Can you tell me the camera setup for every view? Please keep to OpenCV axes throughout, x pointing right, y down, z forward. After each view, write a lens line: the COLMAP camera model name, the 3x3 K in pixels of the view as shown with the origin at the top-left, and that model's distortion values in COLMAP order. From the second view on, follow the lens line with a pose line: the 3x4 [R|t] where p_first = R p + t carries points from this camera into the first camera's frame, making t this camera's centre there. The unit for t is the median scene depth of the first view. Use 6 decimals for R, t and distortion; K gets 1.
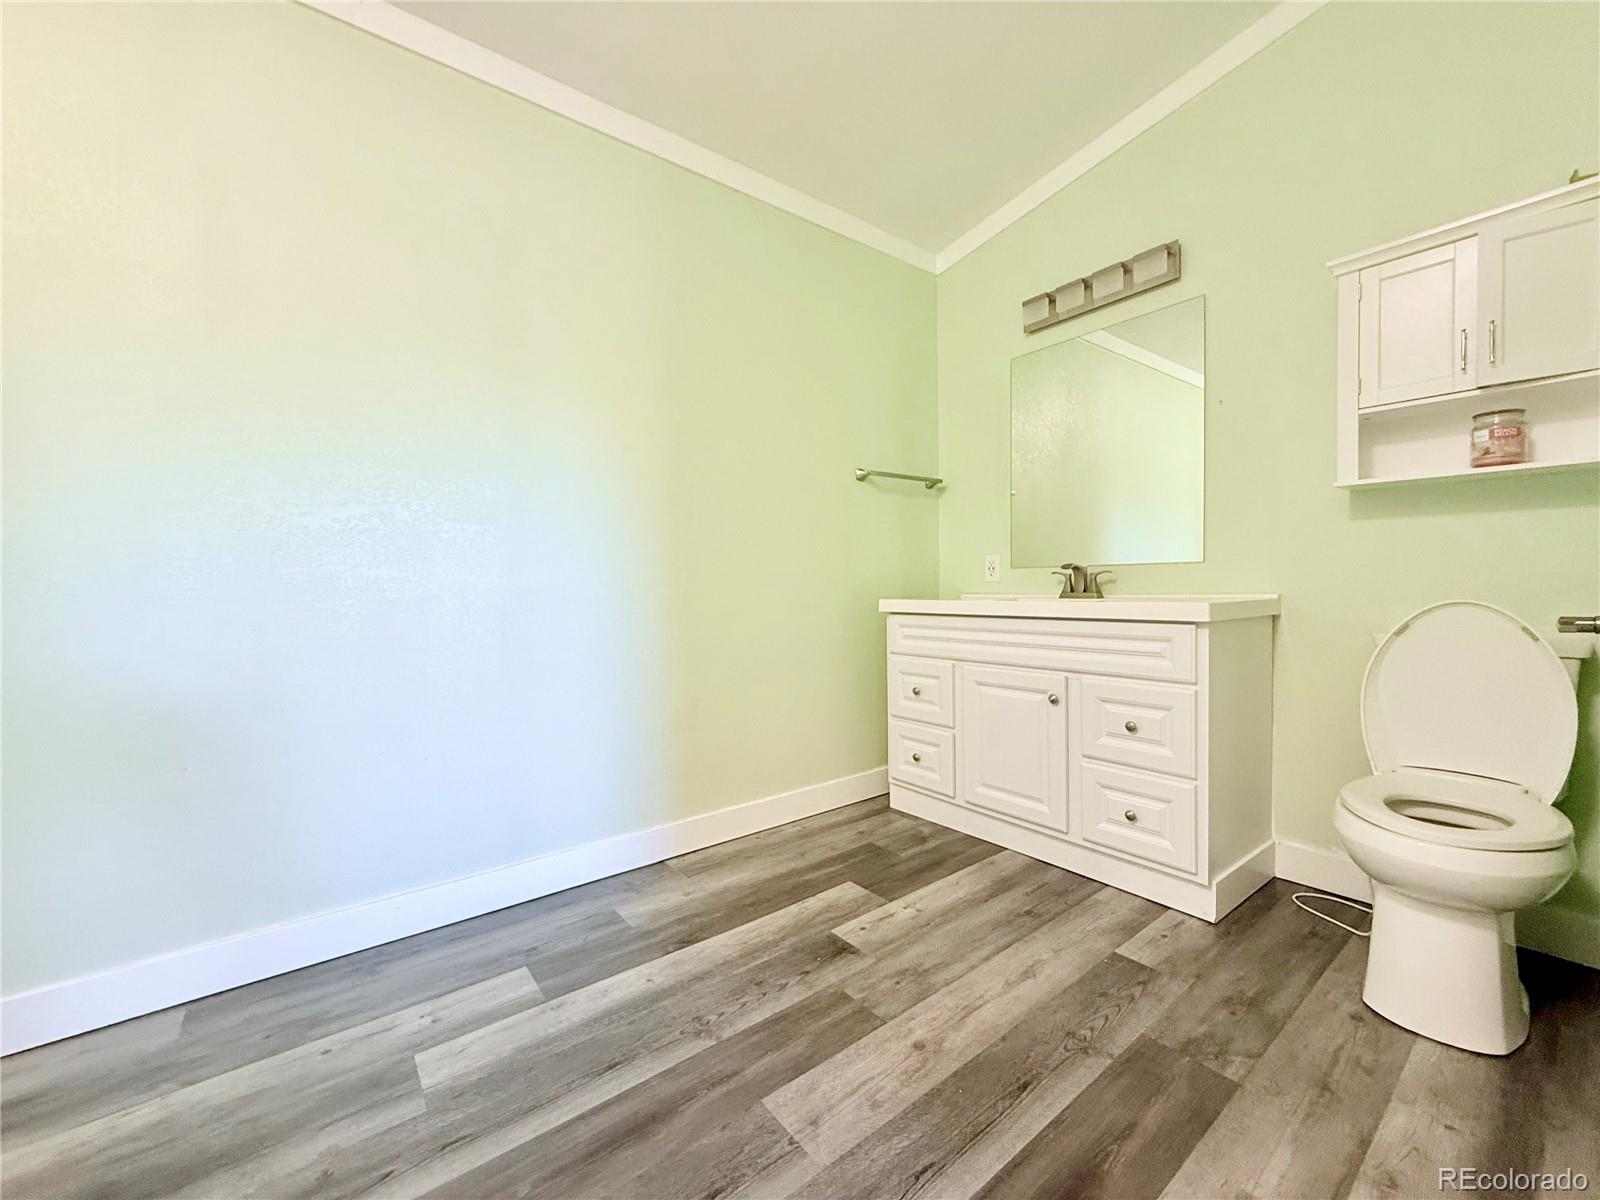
lens RADIAL K [[638.4, 0, 804.1], [0, 638.4, 593.0], [0, 0, 1]] dist [-0.002988, 0.000682]
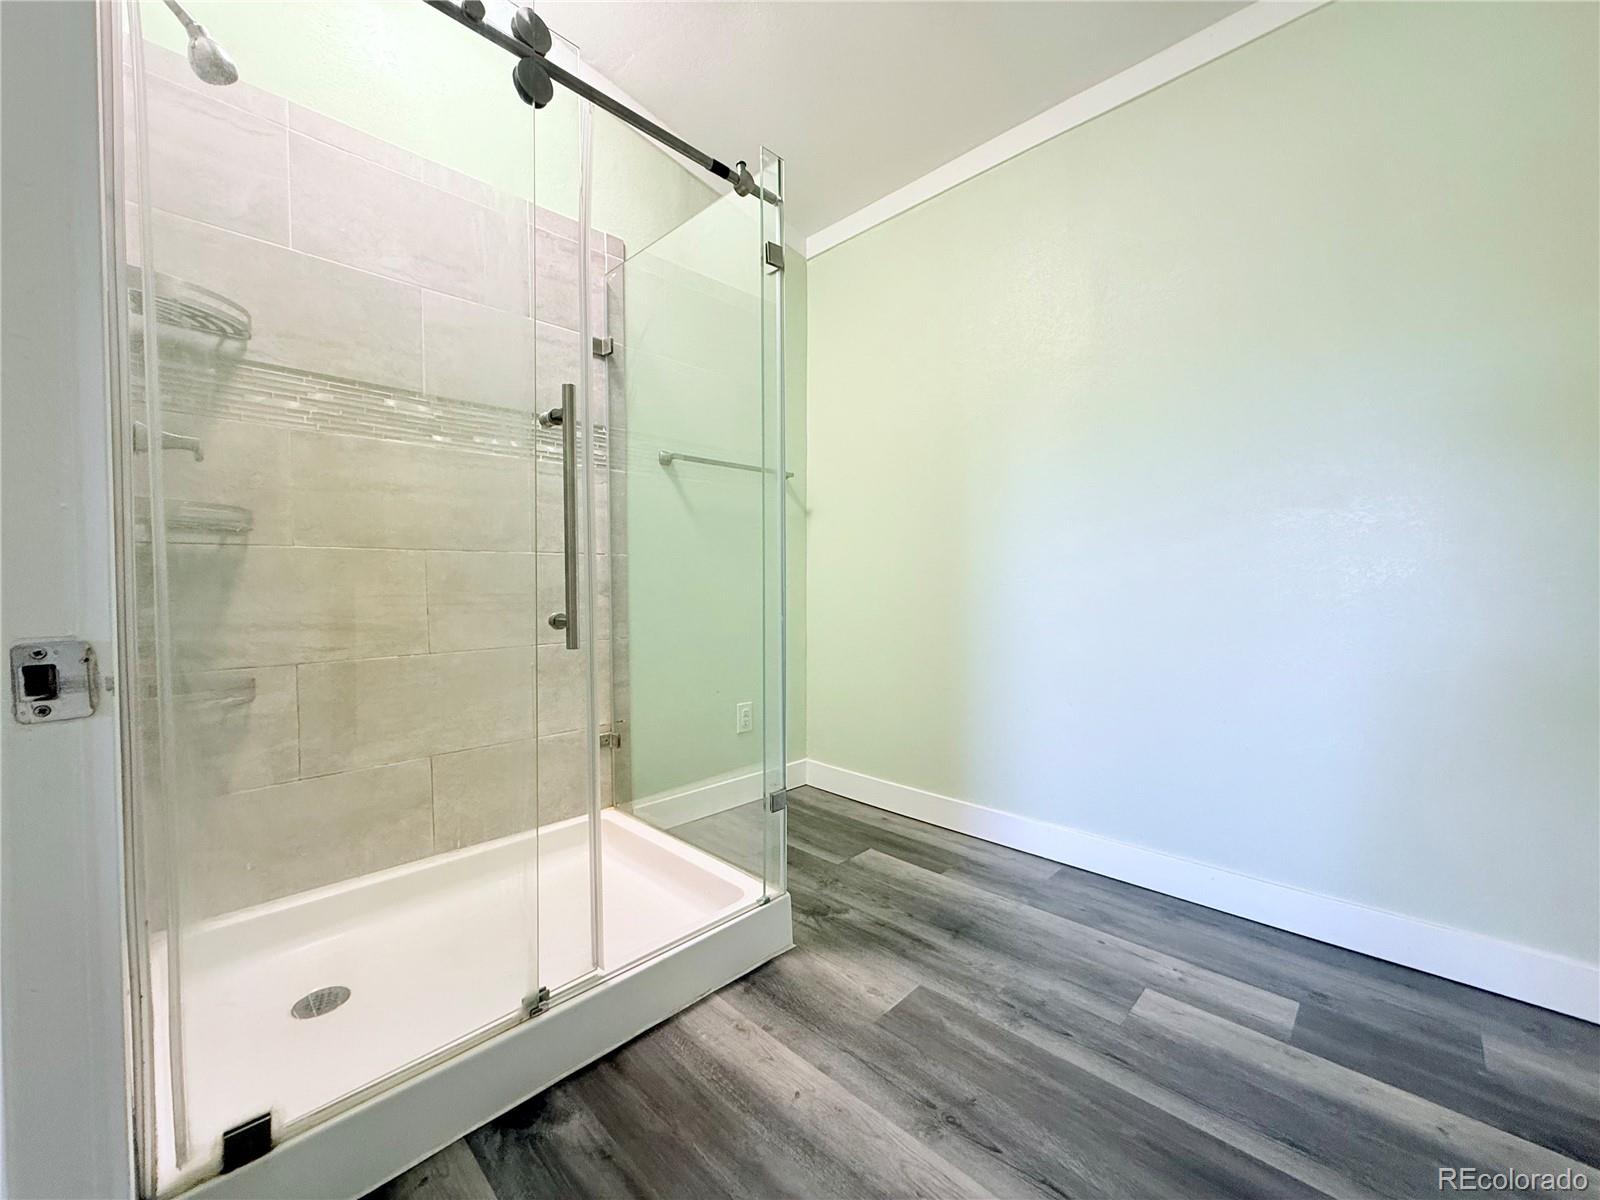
lens RADIAL K [[638.4, 0, 809.5], [0, 638.4, 597.4], [0, 0, 1]] dist [-0.002988, 0.000682]
pose [[0.151371, 0.039362, -0.987693, 0.392249], [-0.007201, 0.999224, 0.038717, -0.028285], [0.988451, 0.001251, 0.151538, 0.198040]]
